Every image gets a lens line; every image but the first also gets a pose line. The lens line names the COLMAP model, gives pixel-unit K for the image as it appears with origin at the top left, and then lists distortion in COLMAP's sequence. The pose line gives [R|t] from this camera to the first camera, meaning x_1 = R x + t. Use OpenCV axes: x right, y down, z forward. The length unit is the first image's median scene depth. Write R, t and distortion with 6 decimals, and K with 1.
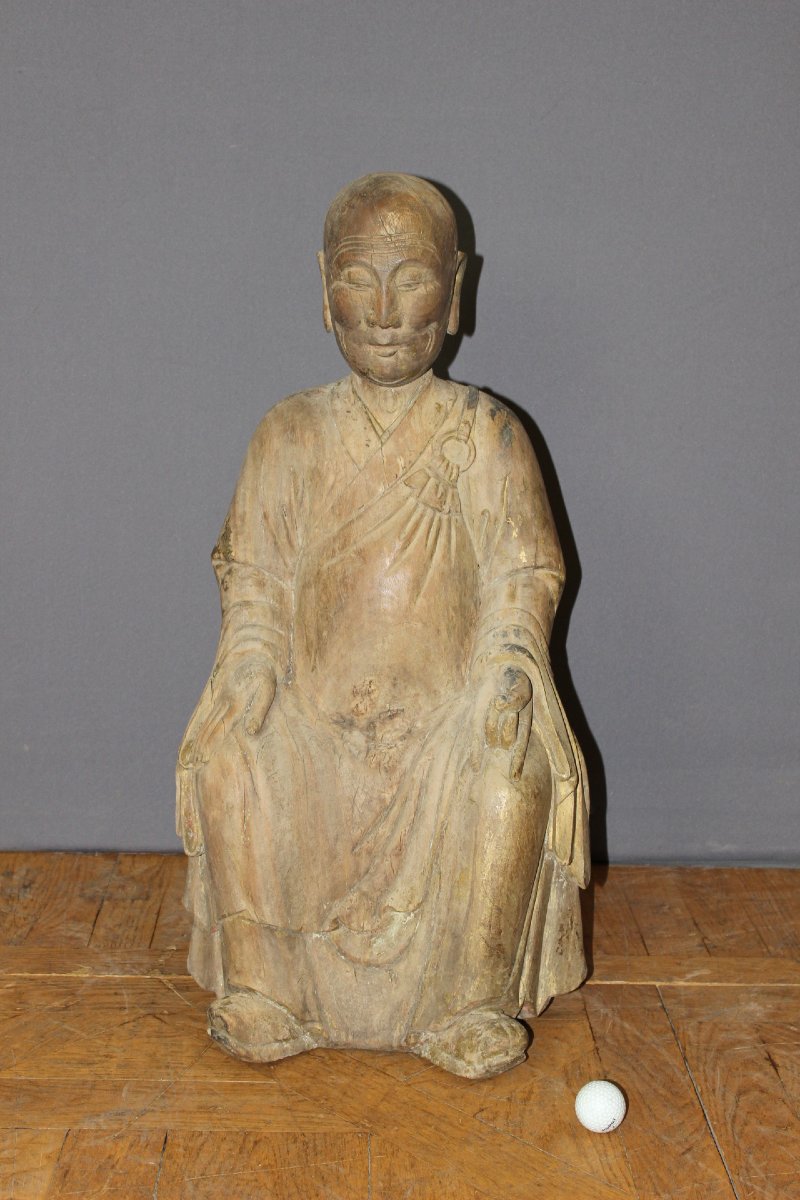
lens RADIAL K [[1656.3, 0, 402.4], [0, 1656.3, 599.7], [0, 0, 1]] dist [-0.045204, 0.000000]
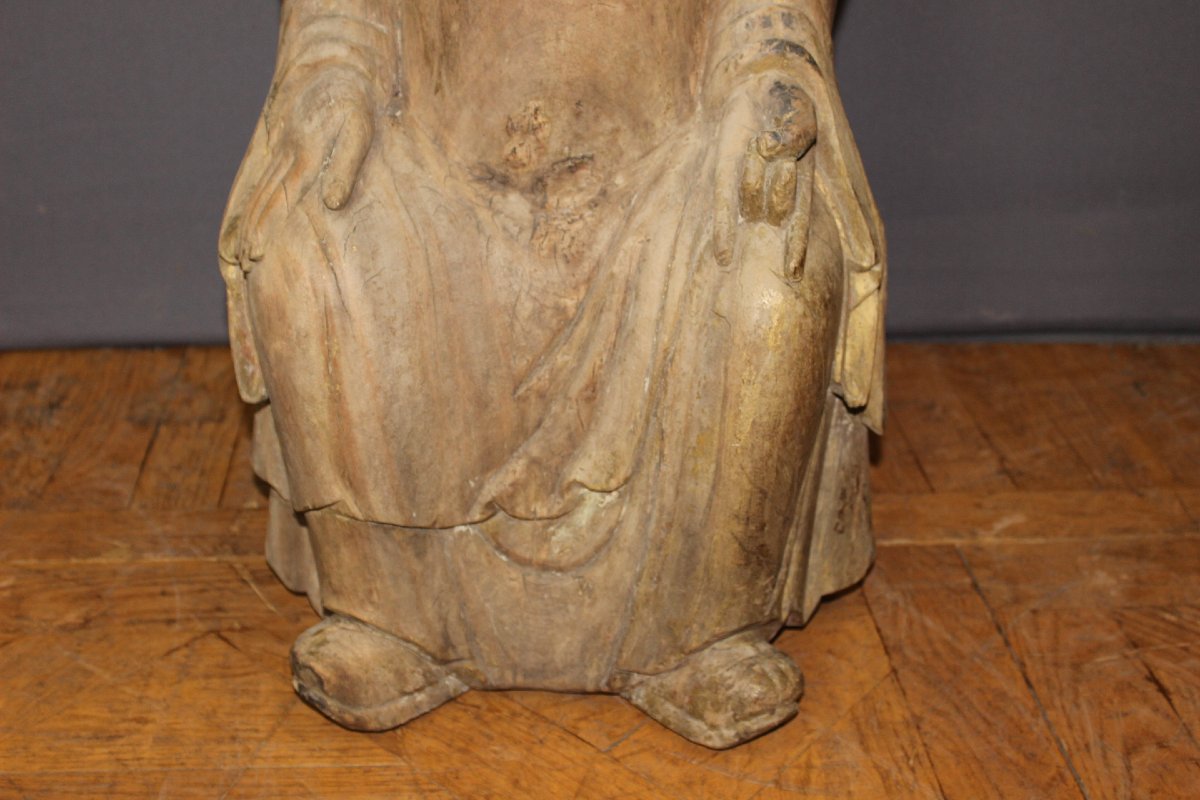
lens RADIAL K [[1457.8, 0, 586.2], [0, 1457.8, 402.1], [0, 0, 1]] dist [-0.067227, 0.000000]
pose [[0.999129, -0.027094, 0.031724, -0.020598], [0.017867, 0.965041, 0.261489, 0.015349], [-0.037700, -0.260694, 0.964685, 0.476530]]
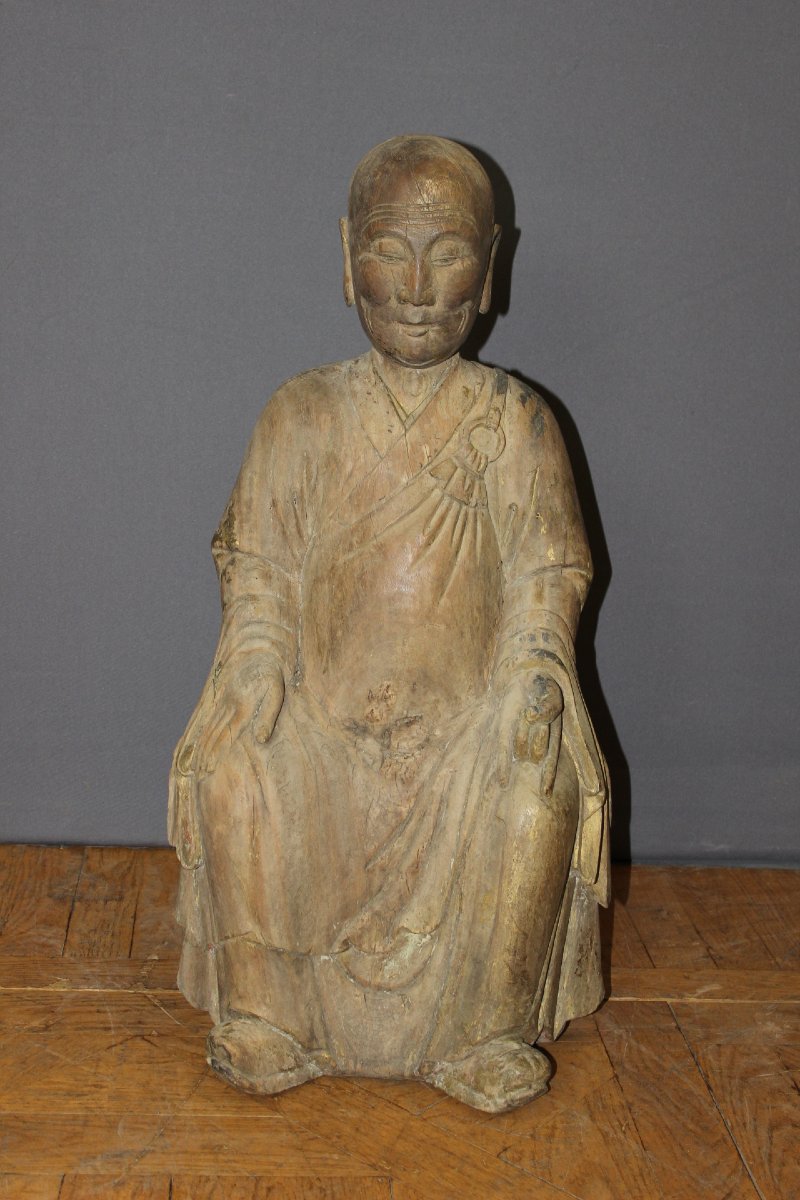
lens RADIAL K [[1656.3, 0, 399.0], [0, 1656.3, 596.7], [0, 0, 1]] dist [-0.045204, 0.000000]
pose [[0.997819, 0.020526, 0.062745, -0.071830], [-0.022770, 0.999119, 0.035262, -0.033414], [-0.061966, -0.036614, 0.997406, 0.074494]]
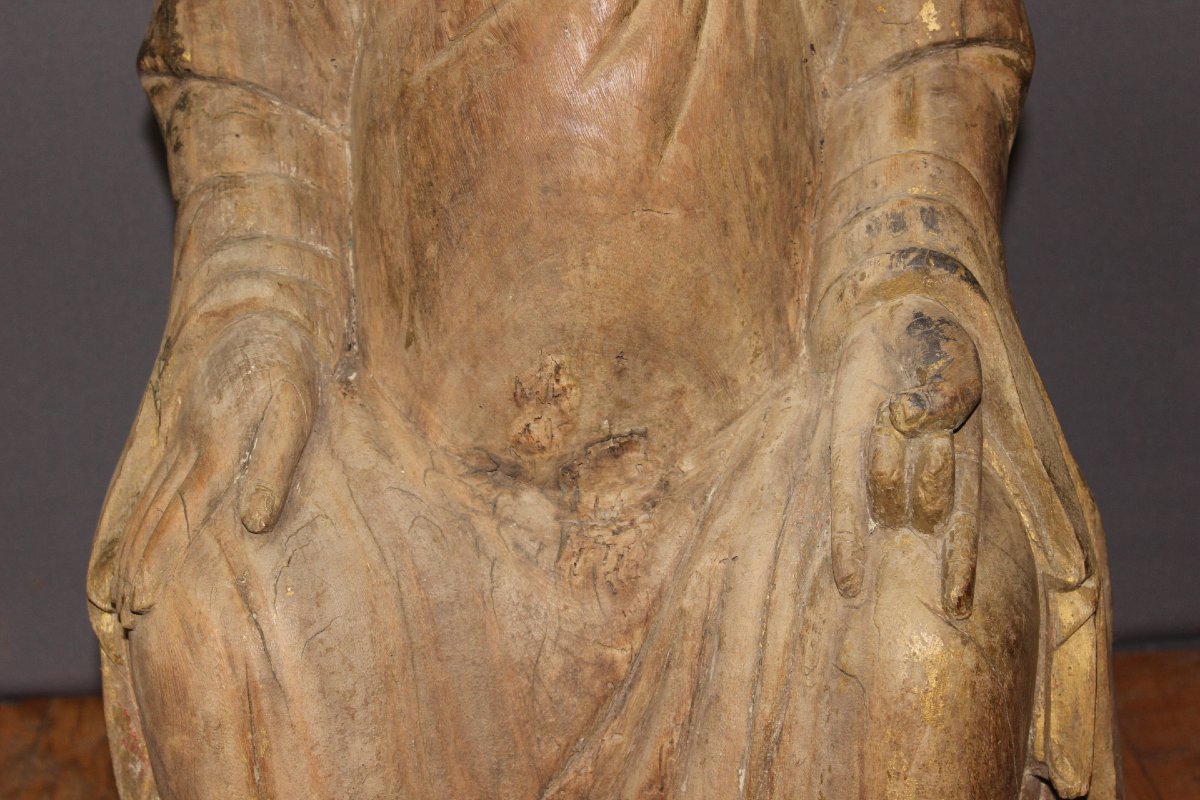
lens RADIAL K [[2262.0, 0, 584.1], [0, 2262.0, 398.5], [0, 0, 1]] dist [0.017049, 0.000000]
pose [[0.997969, -0.063392, -0.006256, -0.010134], [0.063658, 0.988880, 0.134403, -0.013977], [-0.002334, -0.134528, 0.990907, 0.471162]]
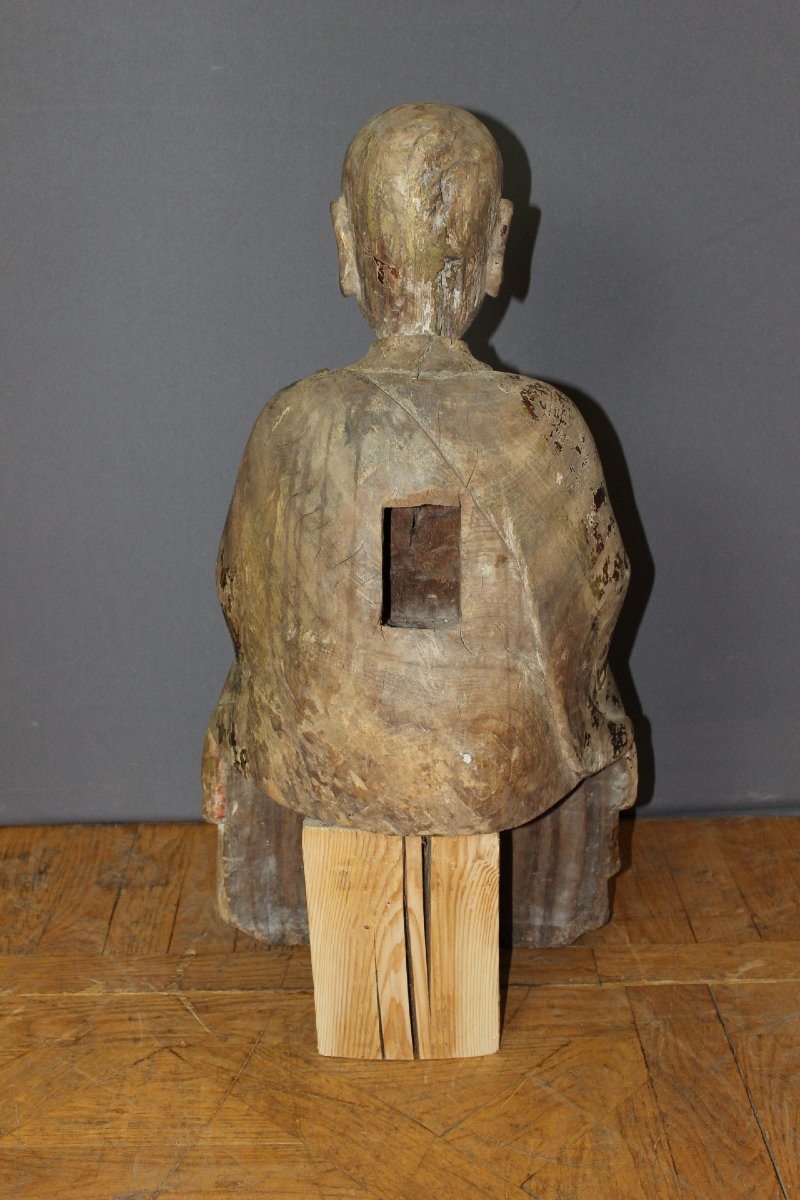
lens RADIAL K [[1424.7, 0, 396.3], [0, 1424.7, 604.2], [0, 0, 1]] dist [-0.063874, 0.000000]
pose [[0.999244, -0.032263, -0.021673, 0.001896], [0.034673, 0.991923, 0.122010, -0.091679], [0.017561, -0.122669, 0.992292, 0.251516]]
